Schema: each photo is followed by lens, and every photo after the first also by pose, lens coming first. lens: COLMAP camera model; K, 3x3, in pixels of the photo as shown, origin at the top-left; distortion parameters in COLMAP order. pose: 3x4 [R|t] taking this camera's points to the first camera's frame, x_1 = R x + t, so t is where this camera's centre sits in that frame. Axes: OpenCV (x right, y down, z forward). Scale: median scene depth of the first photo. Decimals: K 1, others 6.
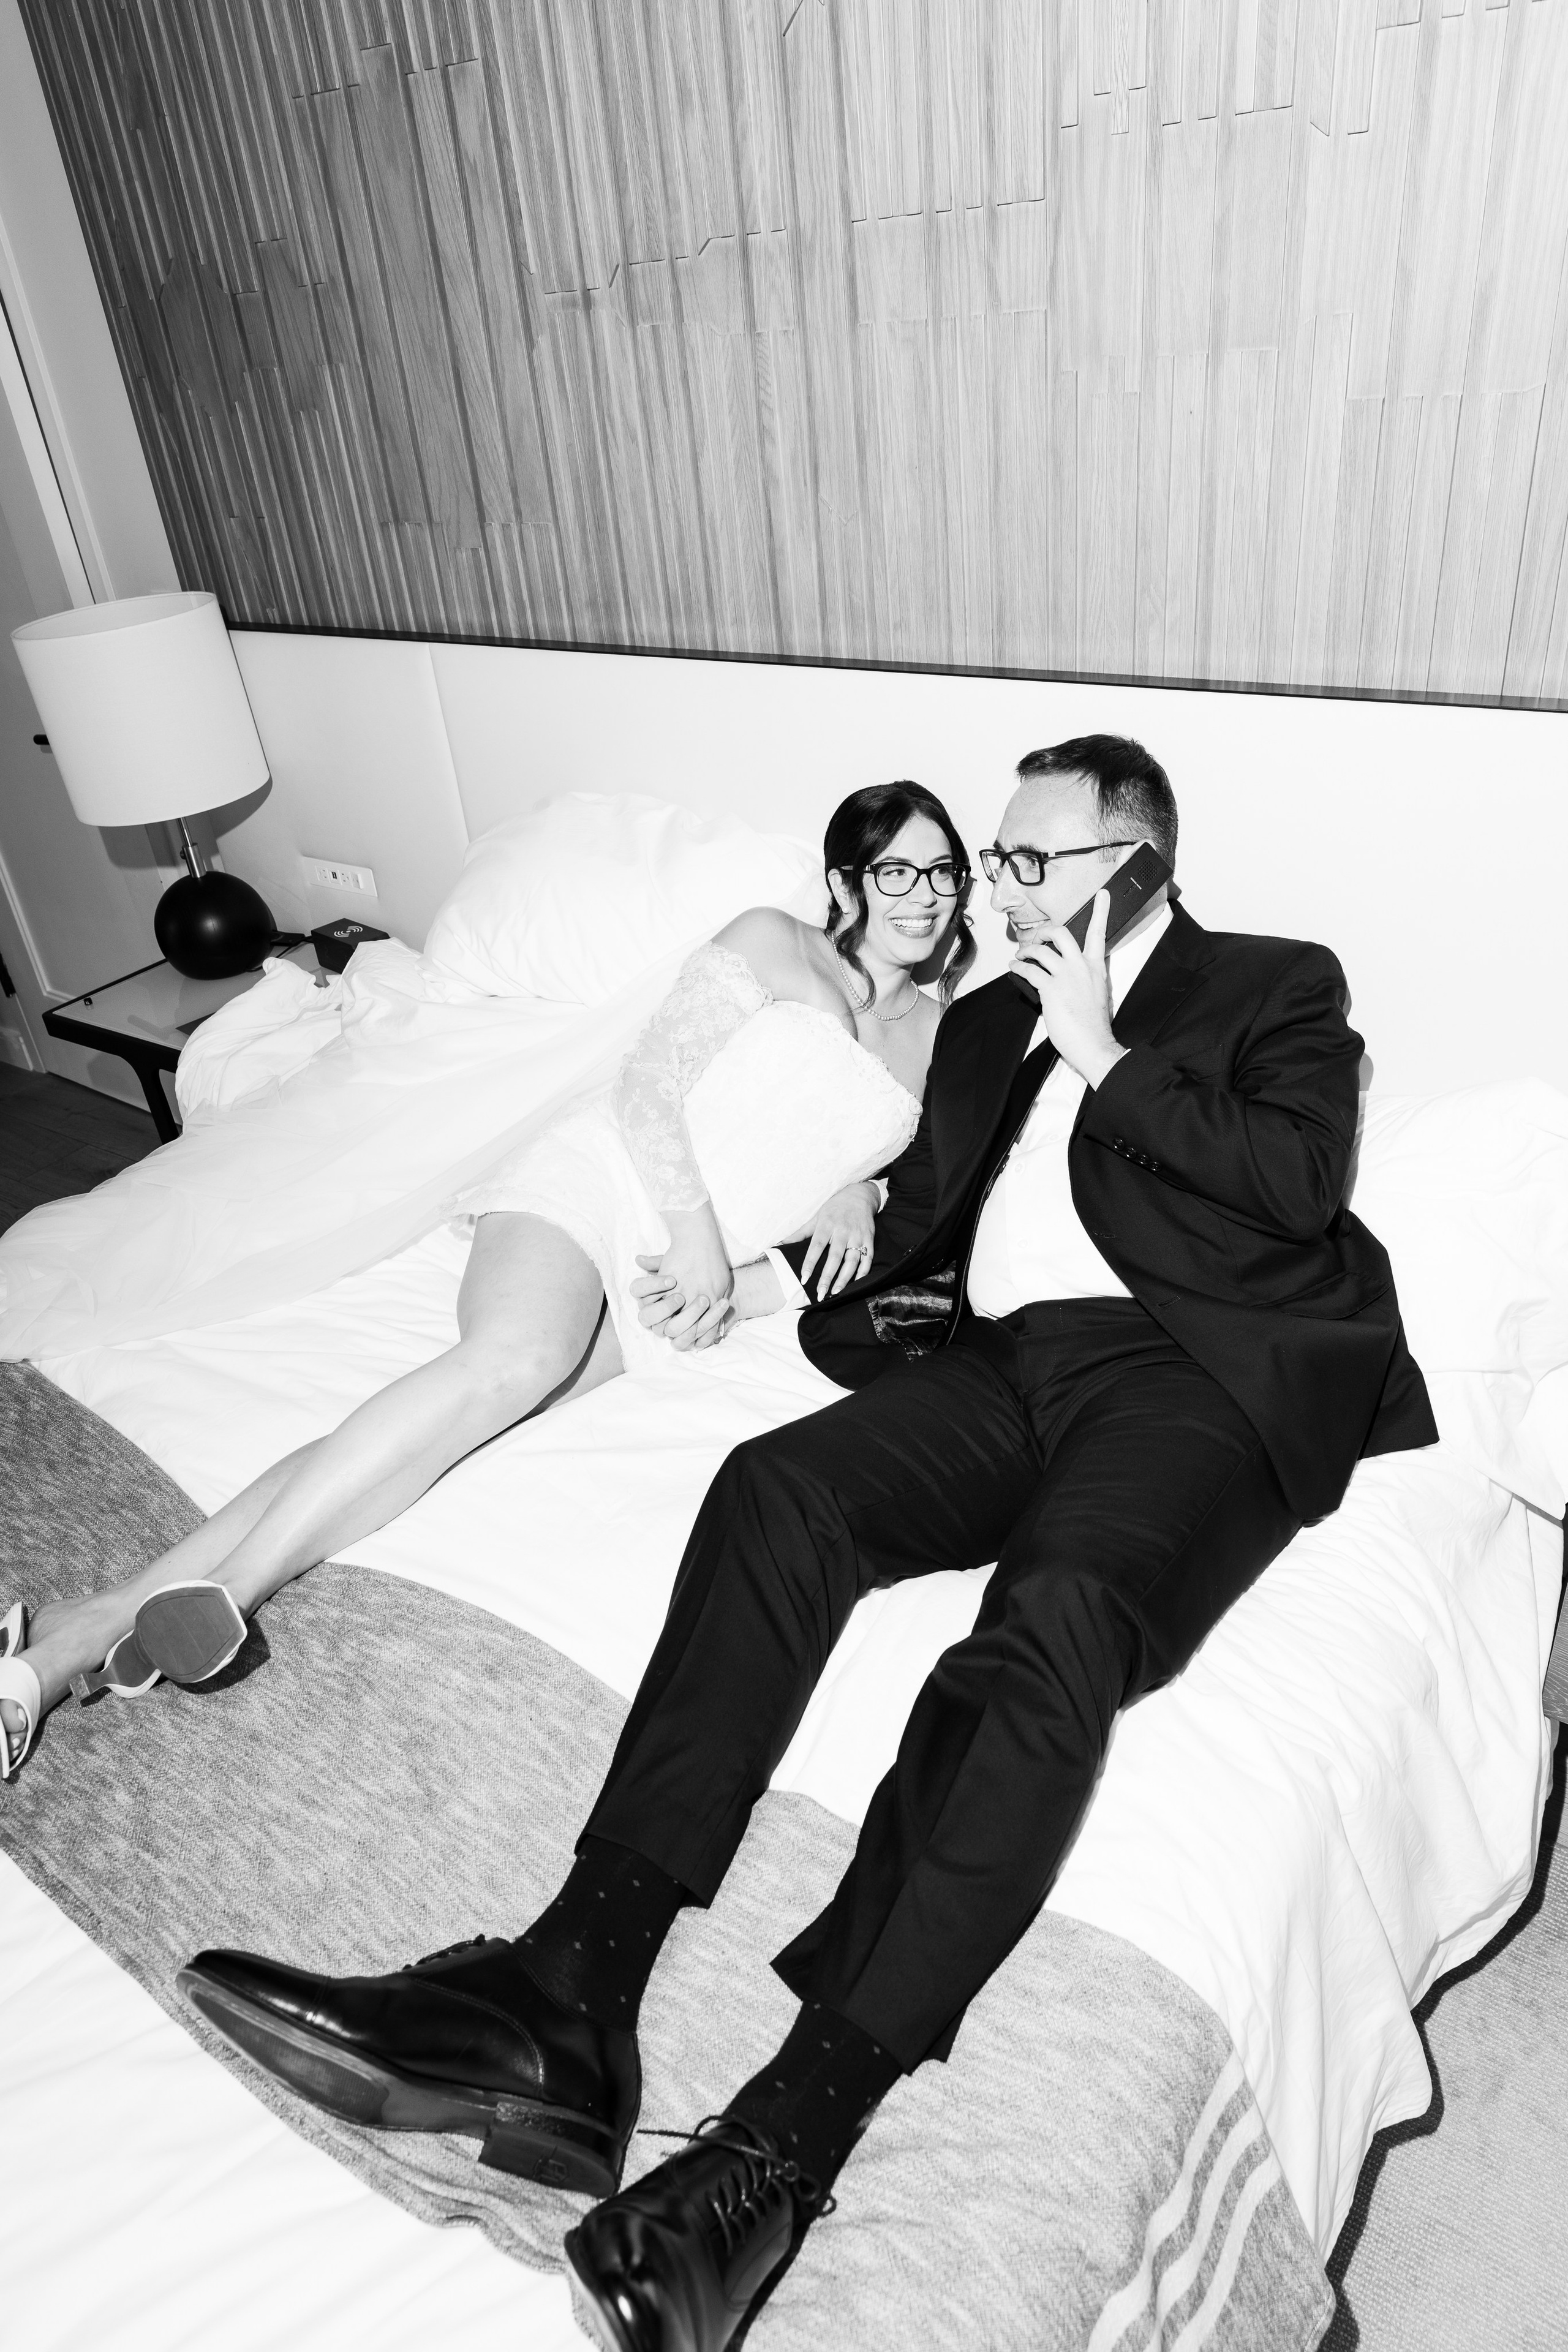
lens RADIAL K [[1560.0, 0, 791.4], [0, 1560.0, 1163.0], [0, 0, 1]] dist [0.037929, -0.009606]
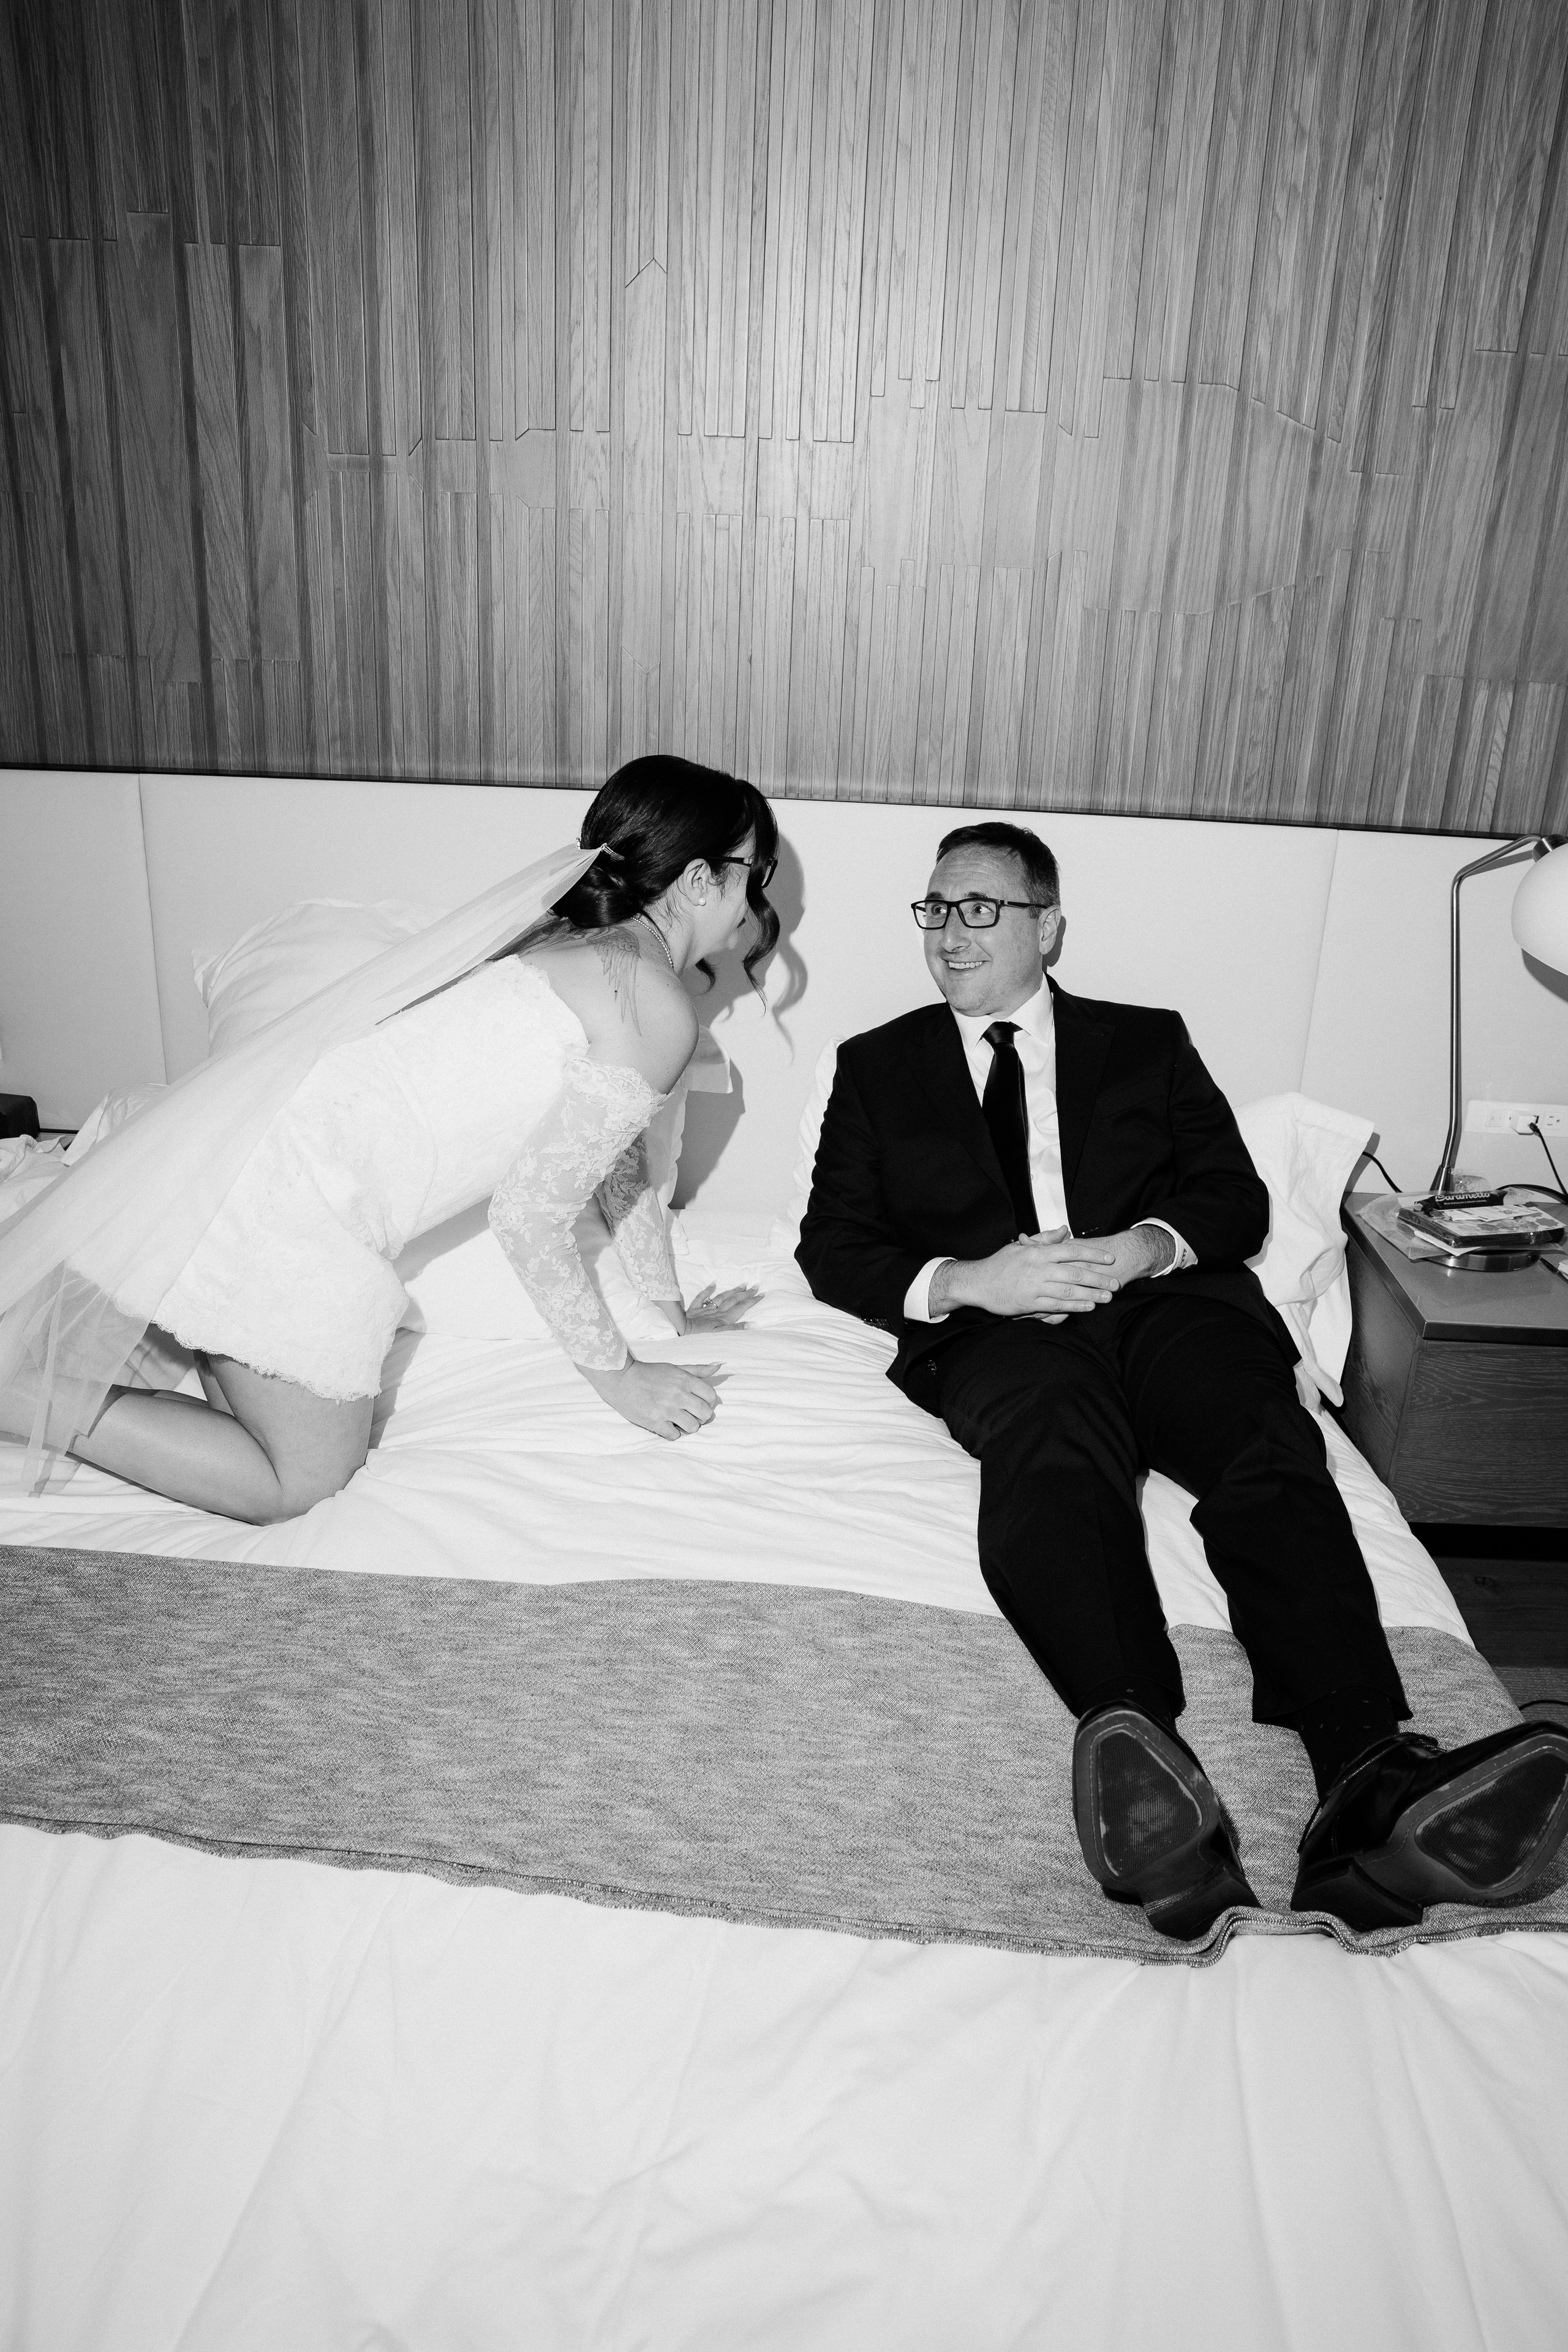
lens RADIAL K [[1608.6, 0, 823.2], [0, 1608.6, 1166.7], [0, 0, 1]] dist [-0.084090, 0.061231]
pose [[0.822114, -0.078019, 0.563951, -0.589619], [0.175907, 0.976907, -0.121285, 0.113177], [-0.541465, 0.198913, 0.816853, 0.066816]]
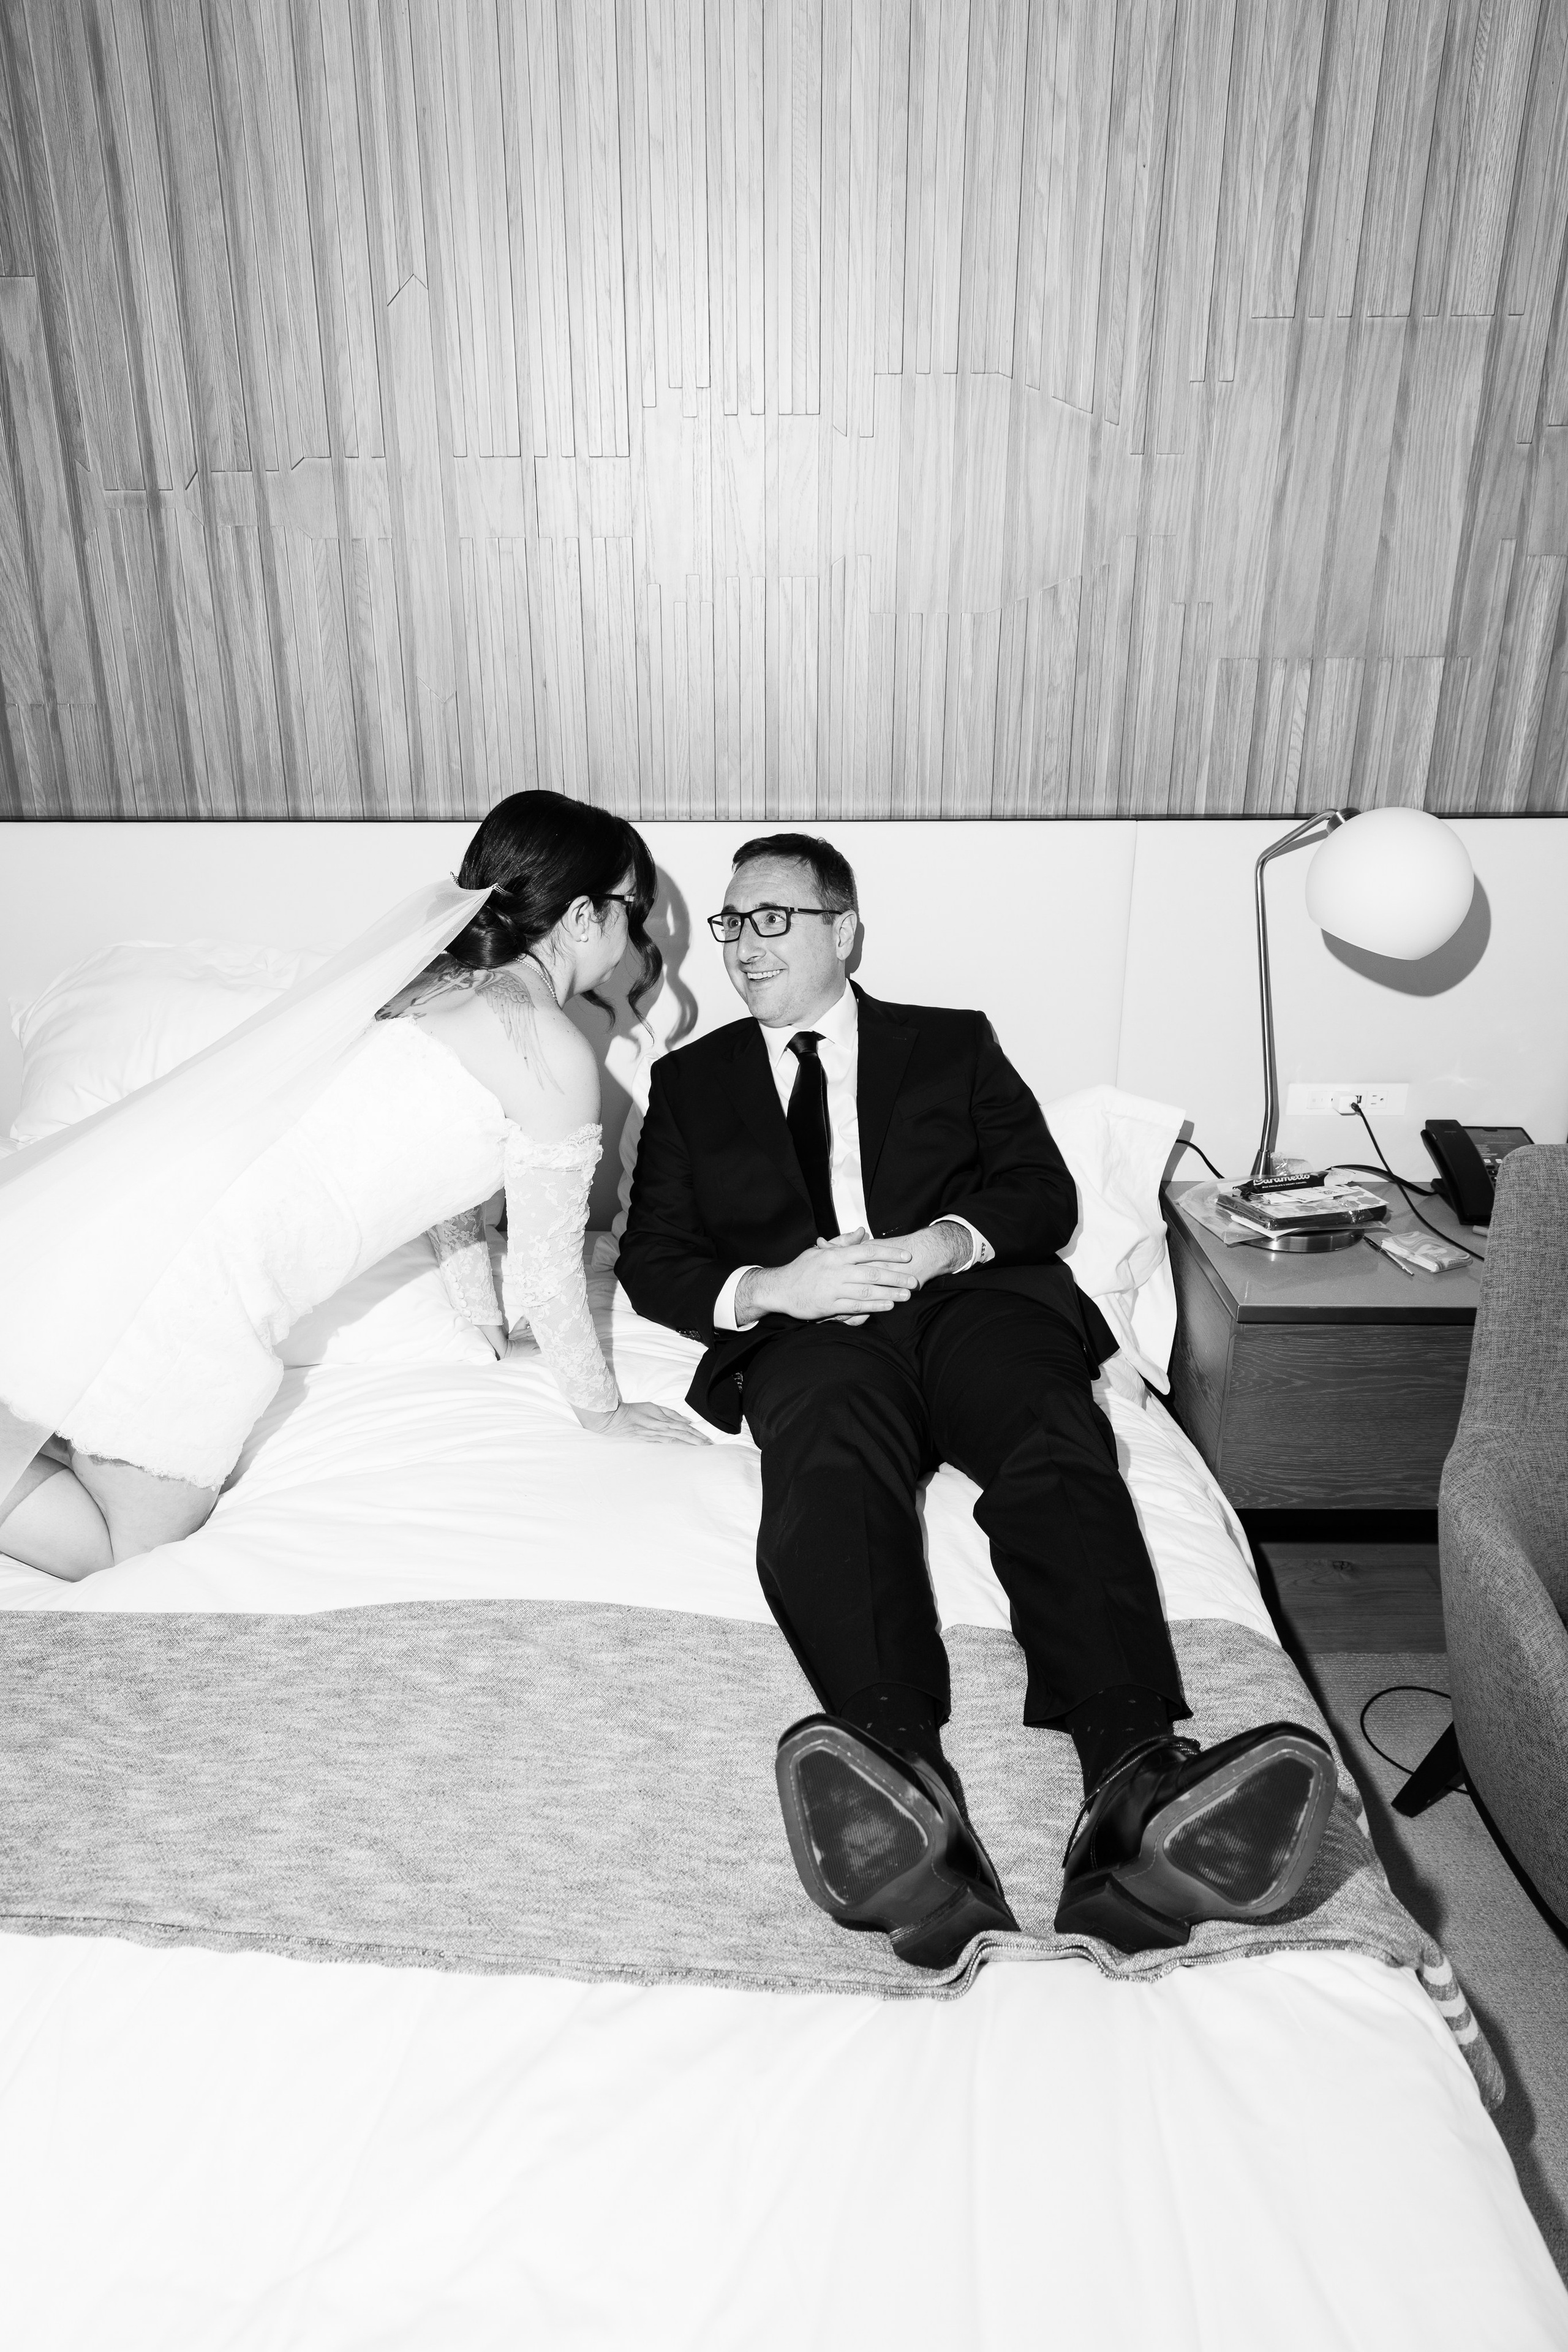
lens RADIAL K [[1513.3, 0, 752.5], [0, 1513.3, 1175.9], [0, 0, 1]] dist [0.017449, -0.001984]
pose [[0.822076, -0.112259, 0.558201, -0.478863], [0.222939, 0.965558, -0.134146, 0.137671], [-0.523917, 0.234723, 0.818790, 0.061329]]
